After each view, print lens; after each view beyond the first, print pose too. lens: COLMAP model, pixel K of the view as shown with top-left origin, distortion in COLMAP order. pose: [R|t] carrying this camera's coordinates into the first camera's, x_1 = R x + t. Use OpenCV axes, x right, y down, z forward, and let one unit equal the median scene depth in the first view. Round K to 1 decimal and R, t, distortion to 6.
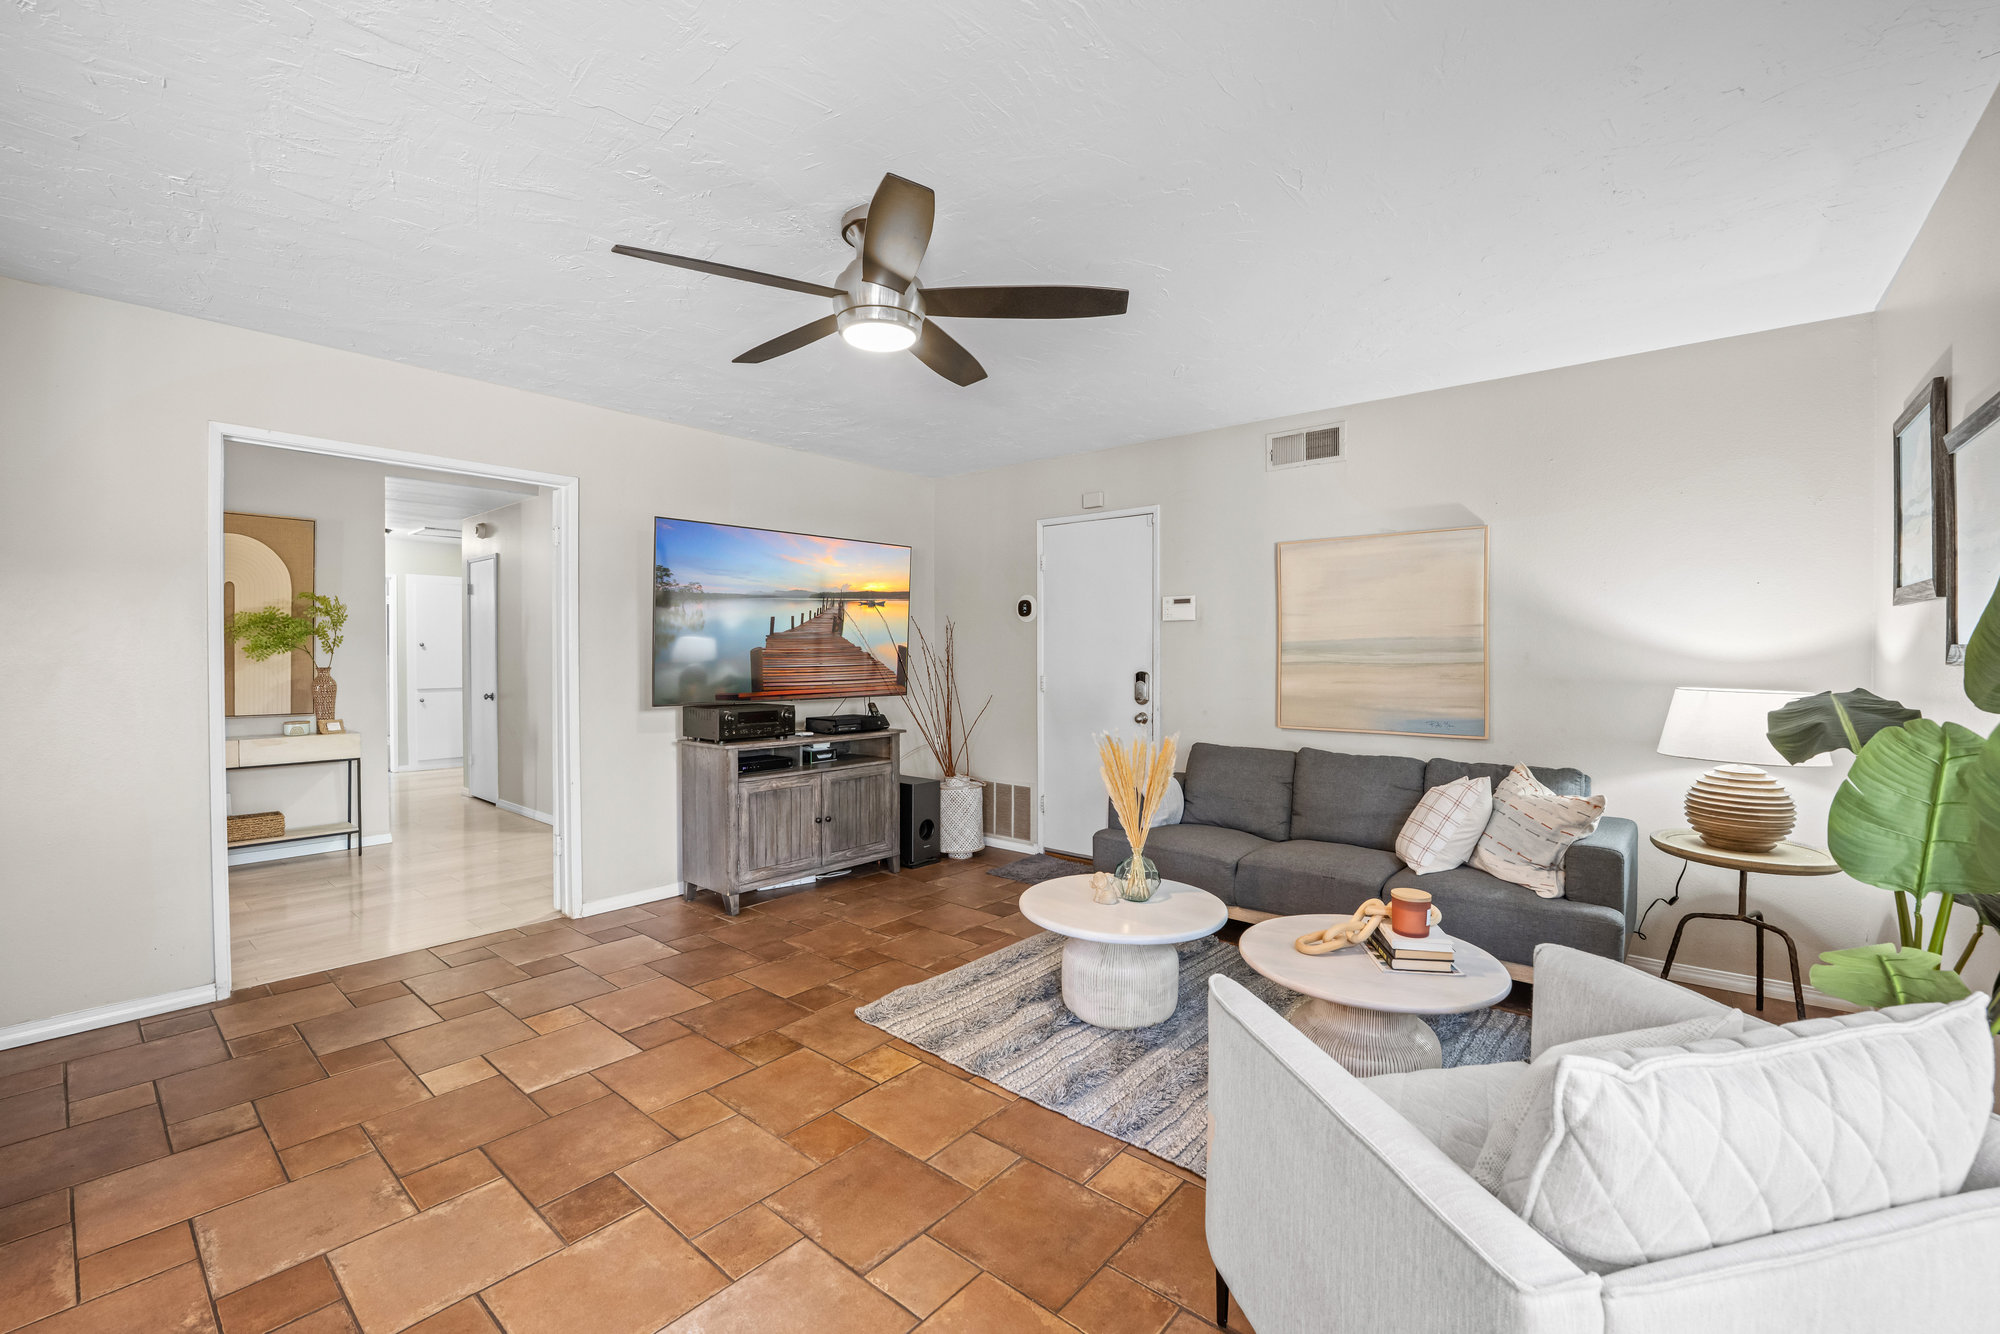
lens RADIAL K [[816.4, 0, 990.3], [0, 816.4, 675.1], [0, 0, 1]] dist [-0.026969, 0.002597]
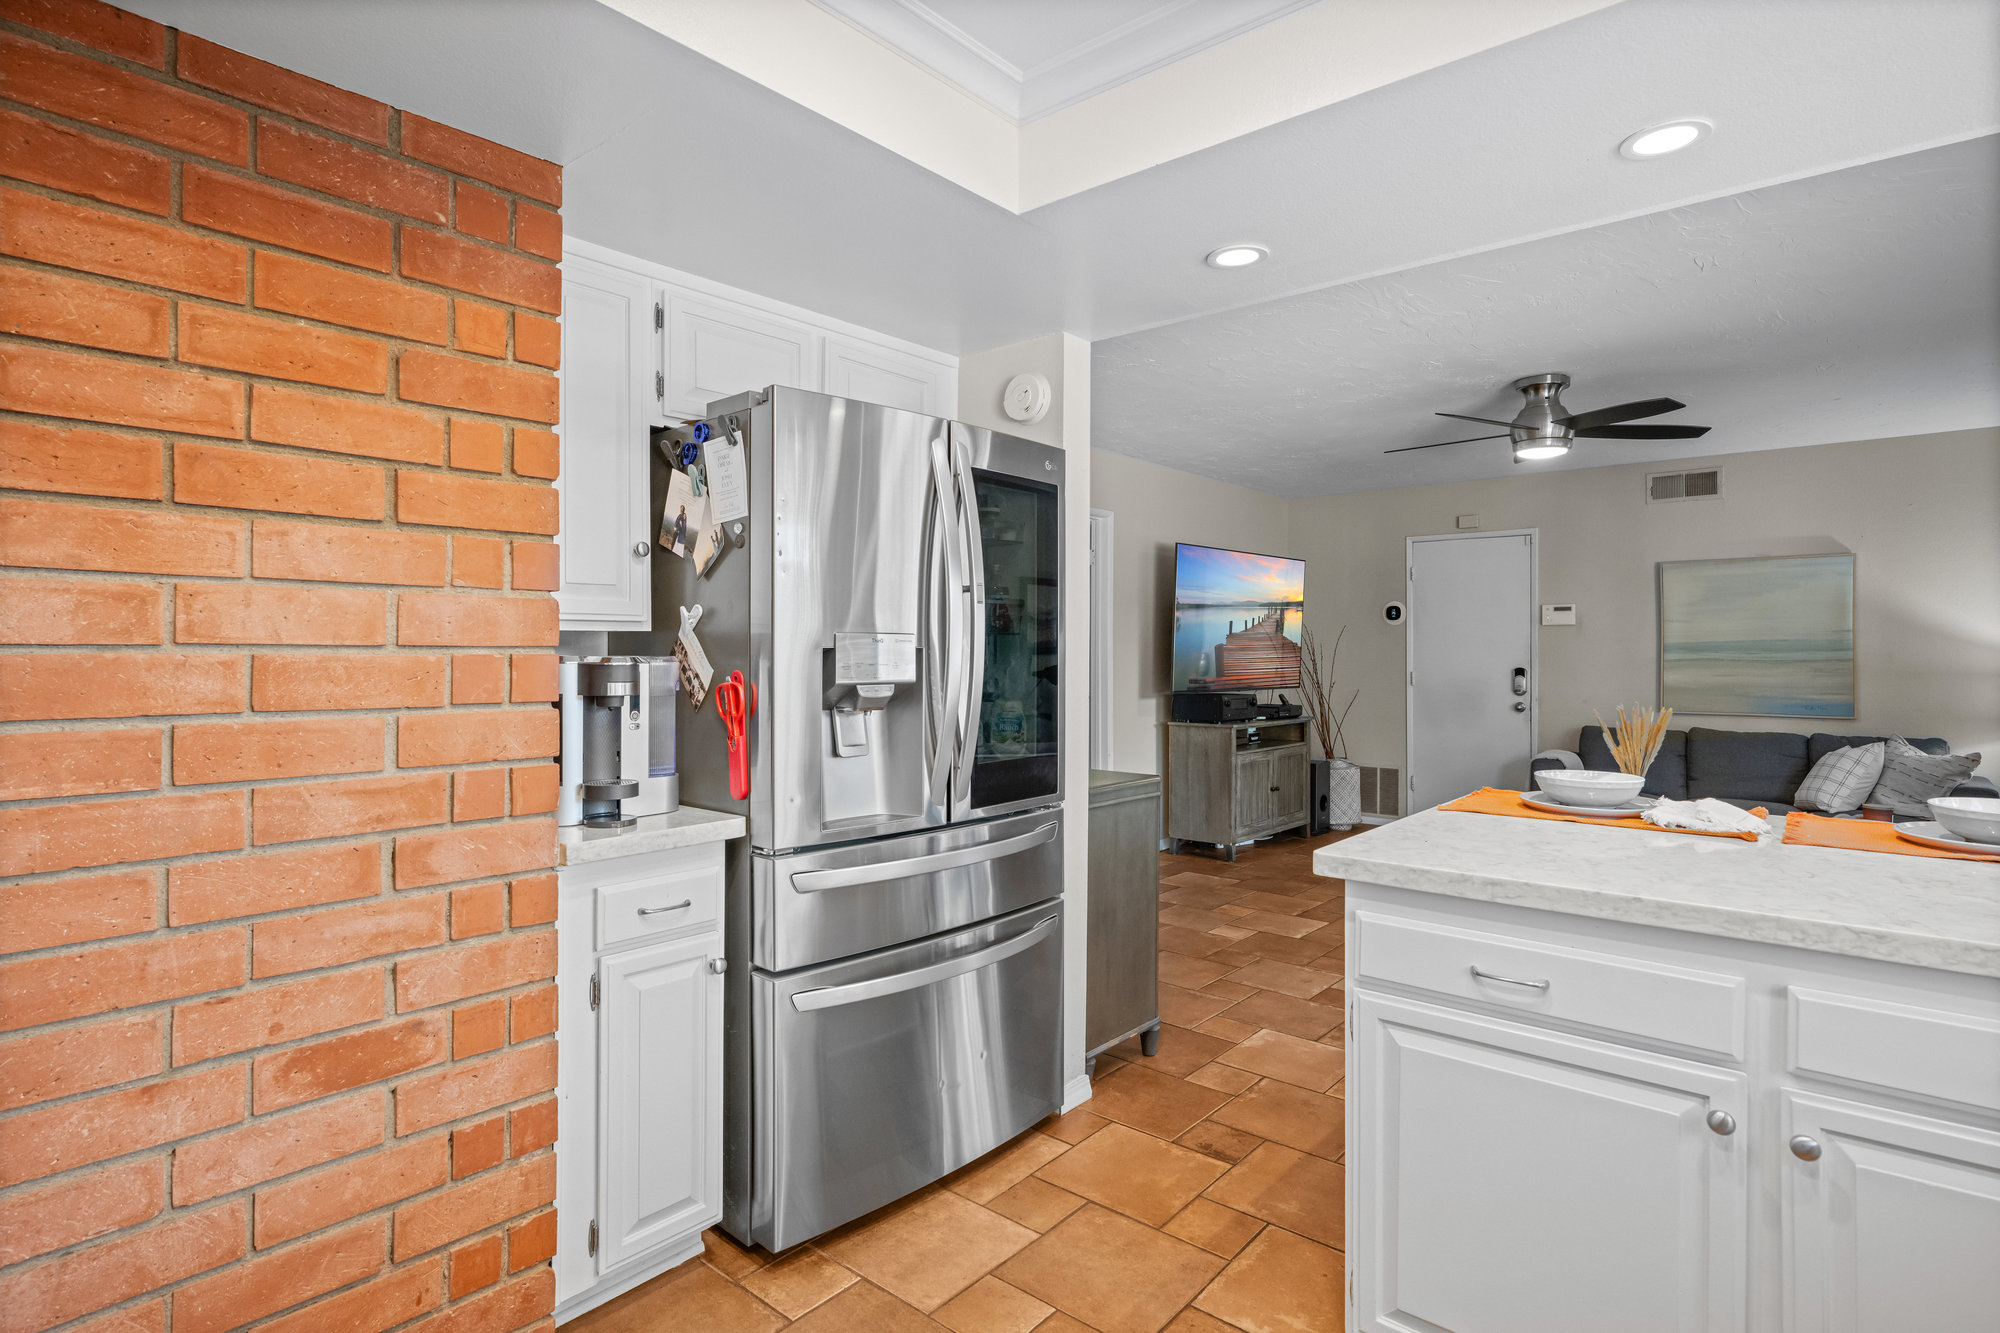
lens RADIAL K [[1016.9, 0, 996.8], [0, 1016.9, 653.2], [0, 0, 1]] dist [-0.005791, 0.005371]
pose [[0.999995, 0.003085, -0.000483, -0.738365], [-0.003097, 0.999626, -0.027162, 0.022030], [0.000399, 0.027163, 0.999631, -0.607972]]
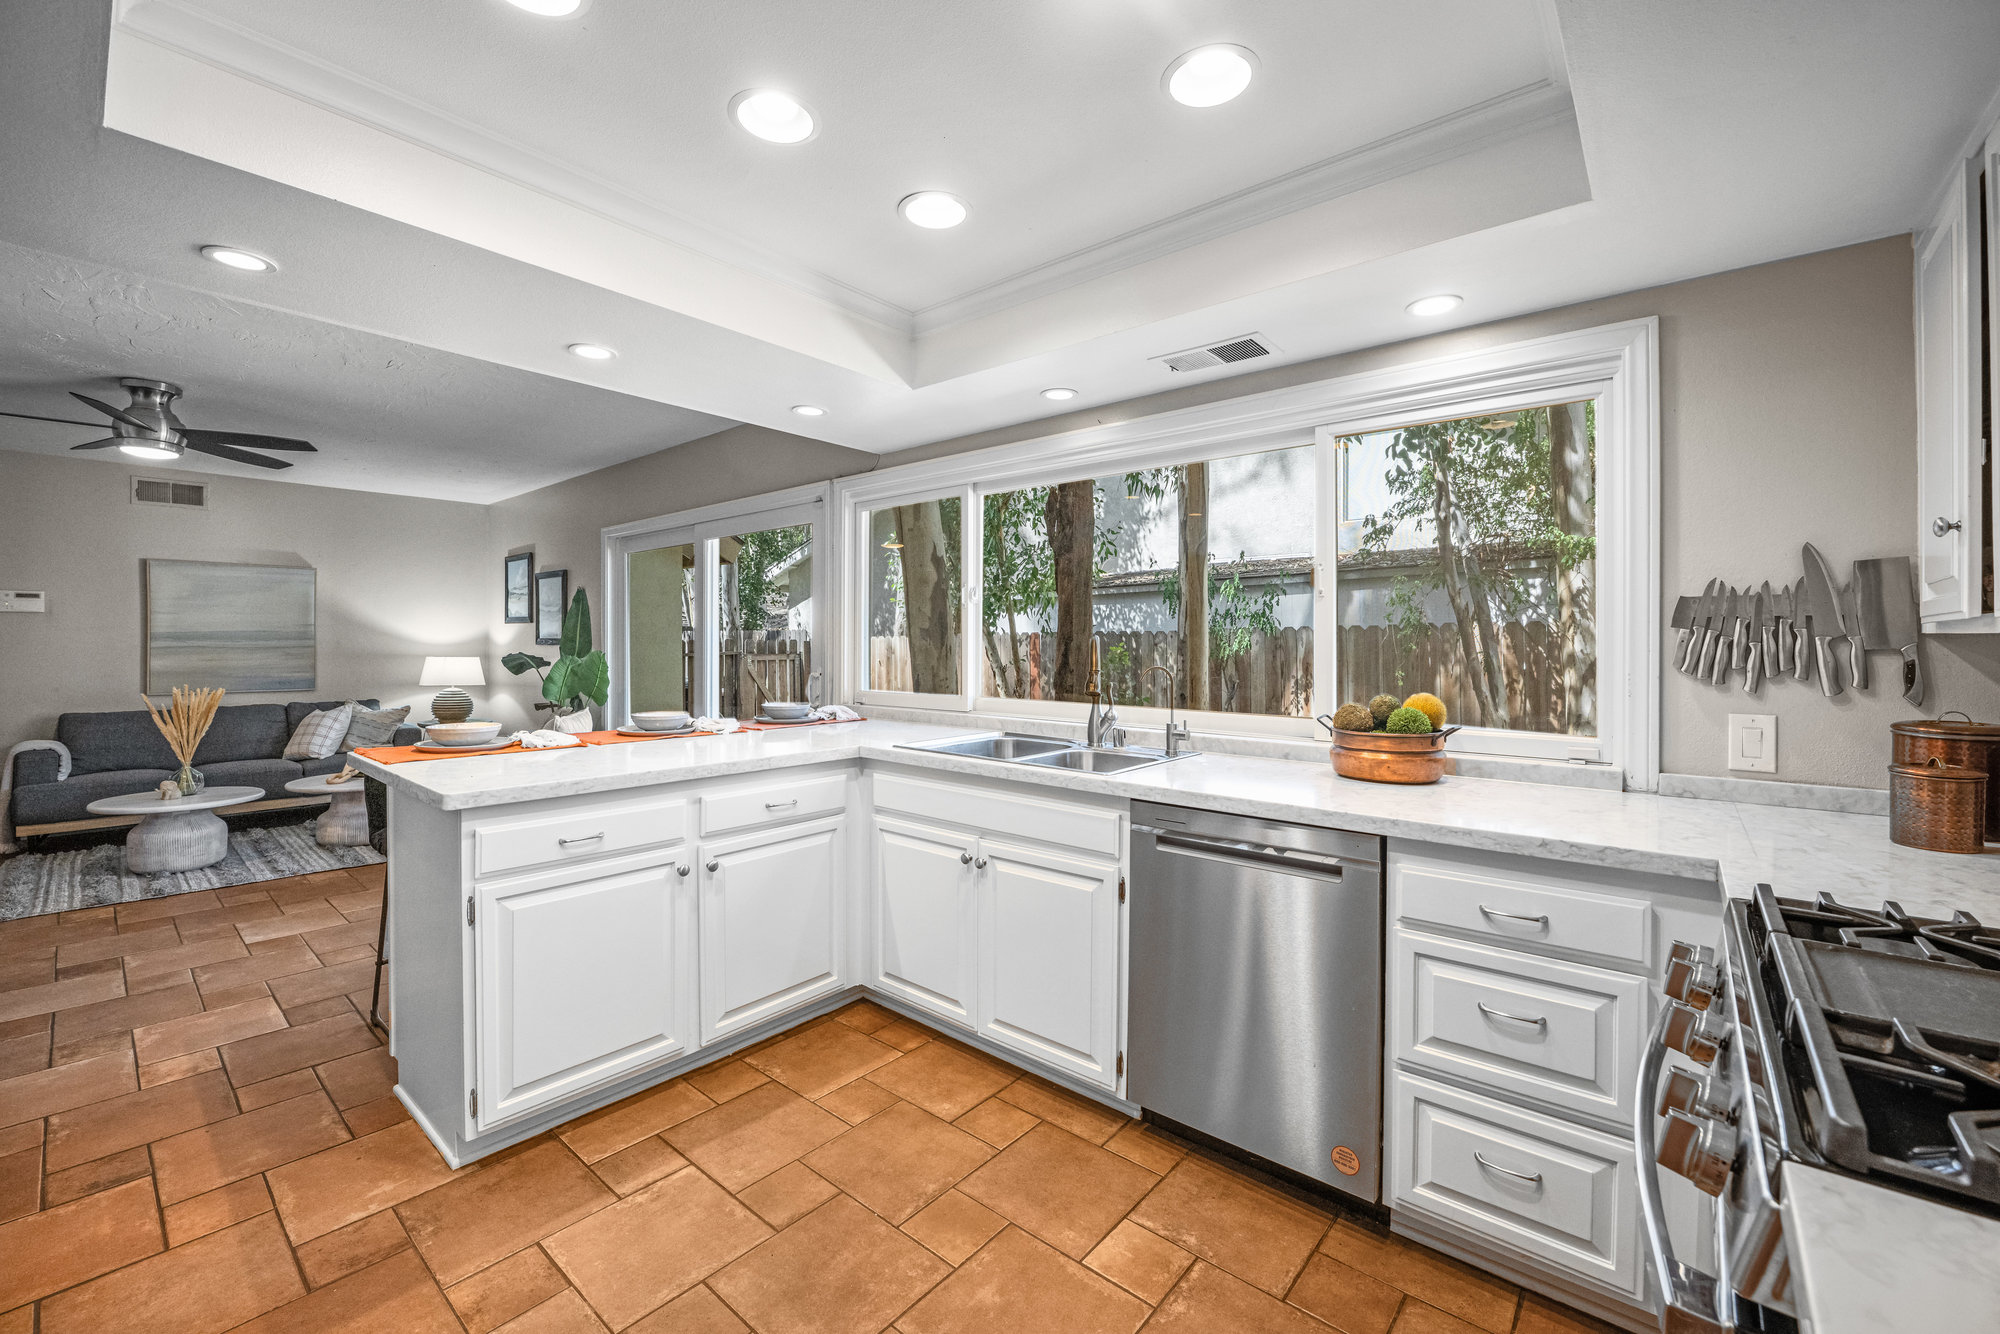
lens RADIAL K [[816.4, 0, 995.7], [0, 816.4, 641.8], [0, 0, 1]] dist [-0.026969, 0.002597]
pose [[0.000842, 0.002843, 0.999996, -1.096593], [0.026357, 0.999649, -0.002864, 0.018504], [-0.999652, 0.026359, 0.000767, -0.466857]]
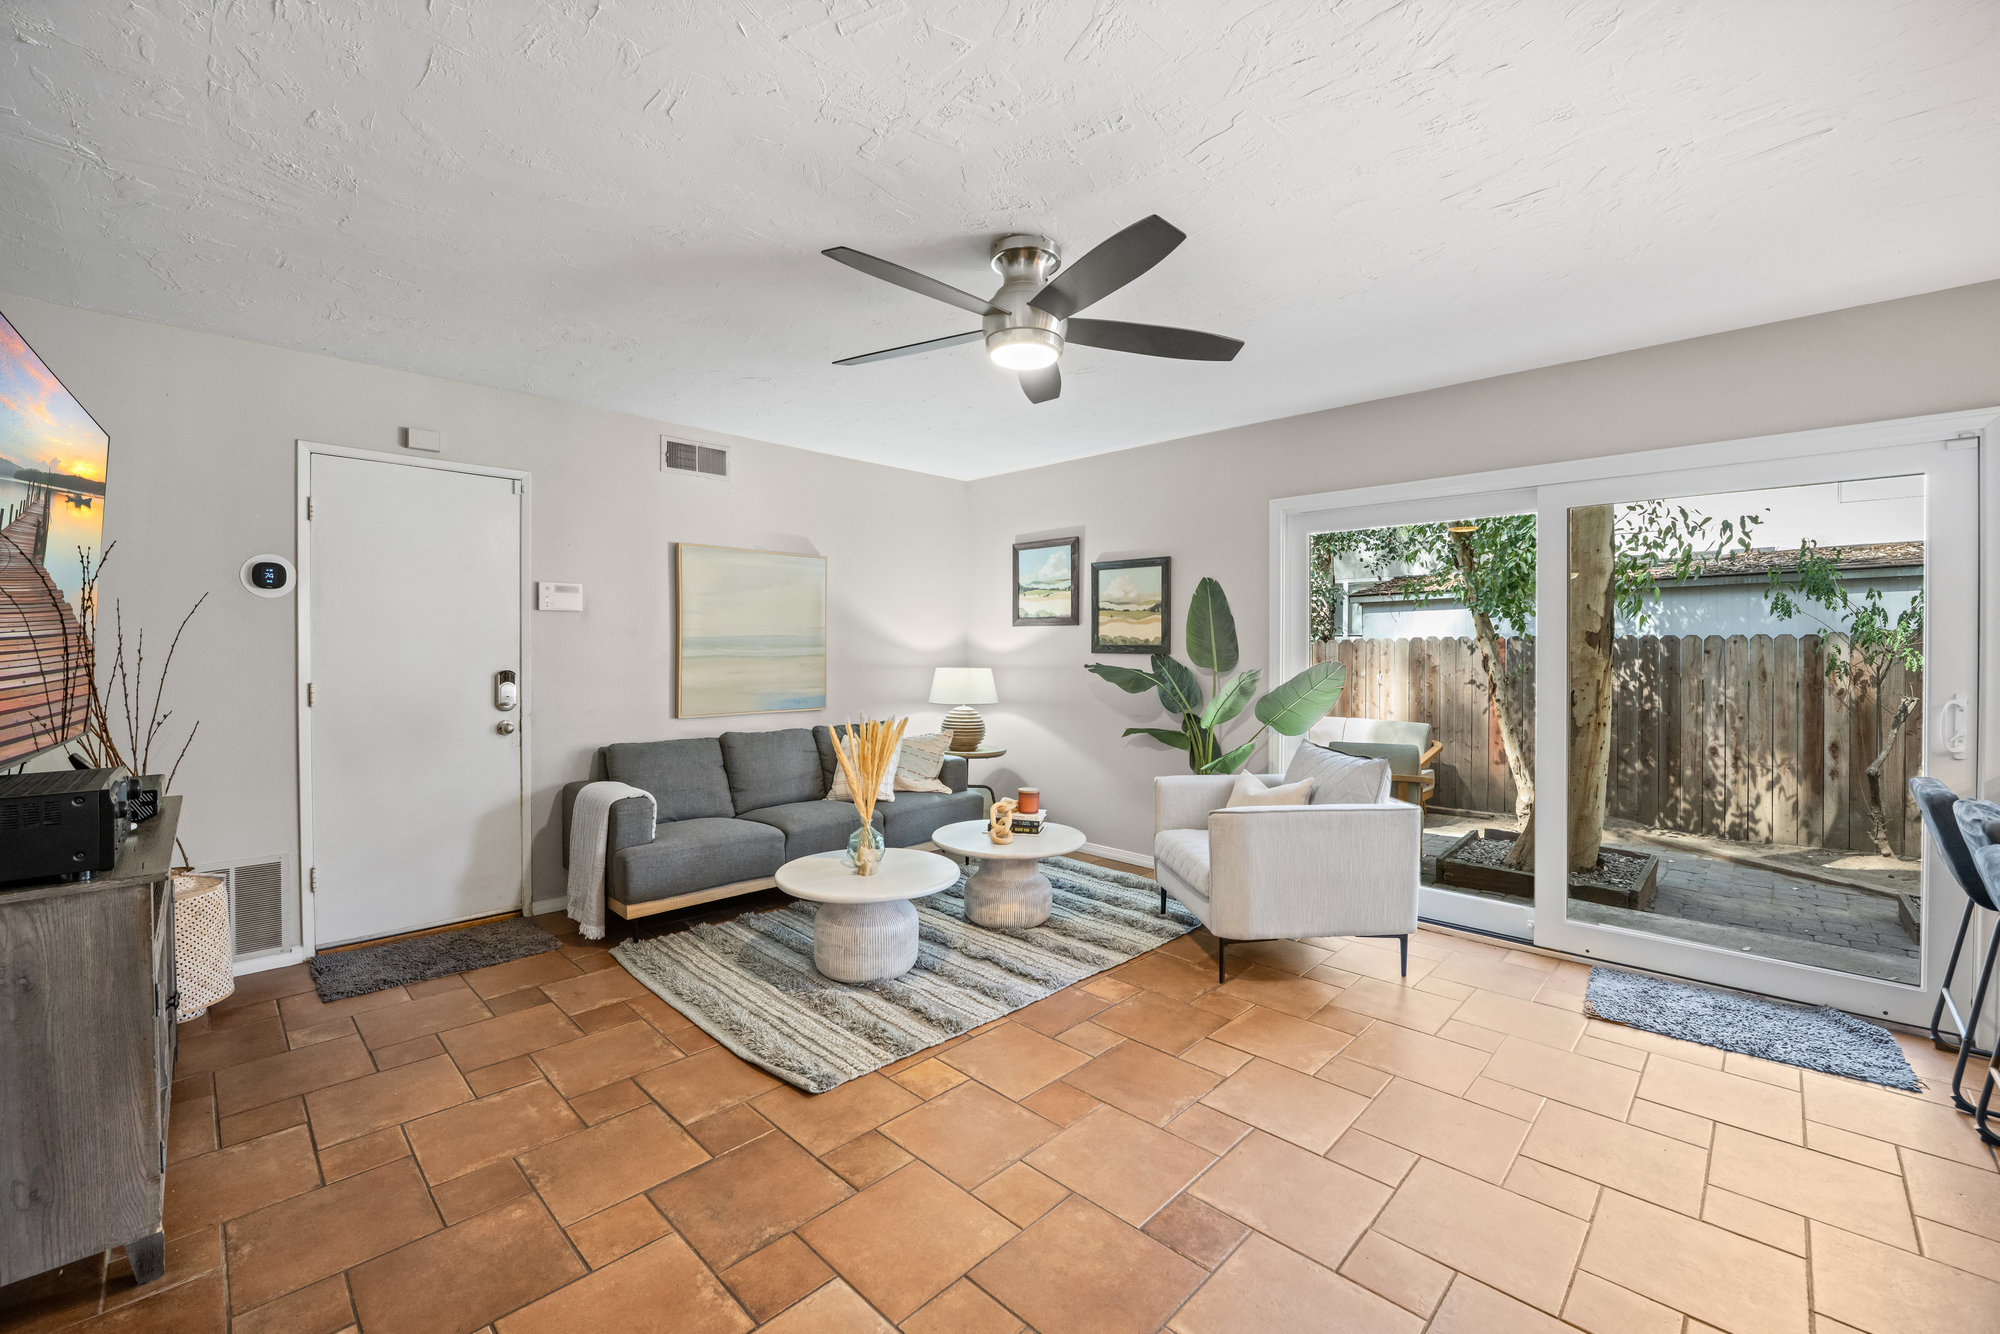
lens RADIAL K [[816.4, 0, 985.0], [0, 816.4, 647.8], [0, 0, 1]] dist [-0.026969, 0.002597]
pose [[0.082378, 0.000787, 0.996601, -0.750669], [0.025768, 0.999664, -0.002919, -0.015405], [-0.996268, 0.025921, 0.082330, 0.589441]]
